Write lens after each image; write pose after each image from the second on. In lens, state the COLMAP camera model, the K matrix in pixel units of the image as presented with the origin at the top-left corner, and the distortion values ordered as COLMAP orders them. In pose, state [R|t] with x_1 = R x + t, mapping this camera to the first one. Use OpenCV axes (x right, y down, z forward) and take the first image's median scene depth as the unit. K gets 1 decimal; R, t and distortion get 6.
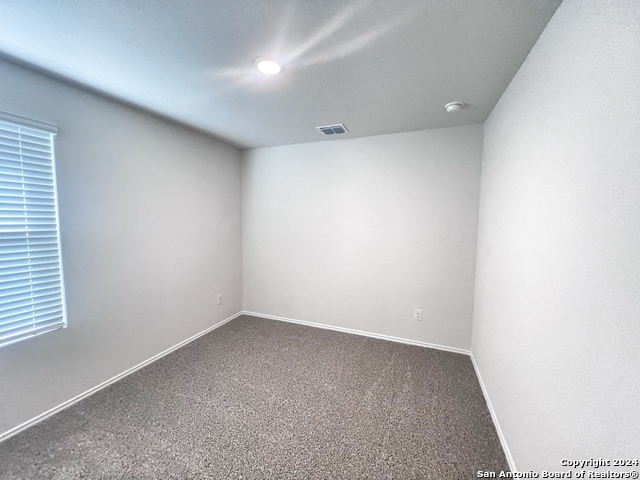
lens RADIAL K [[255.6, 0, 320.0], [0, 255.6, 240.0], [0, 0, 1]] dist [-0.001270, -0.000119]
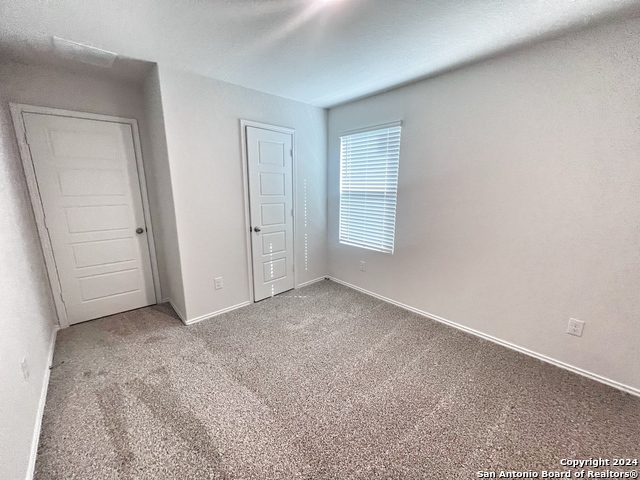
lens RADIAL K [[255.6, 0, 320.0], [0, 255.6, 240.0], [0, 0, 1]] dist [-0.001270, -0.000119]
pose [[-0.481072, 0.174893, -0.859059, 0.576918], [-0.059626, 0.971103, 0.231094, -0.082622], [0.874651, 0.162395, -0.456742, 1.356033]]
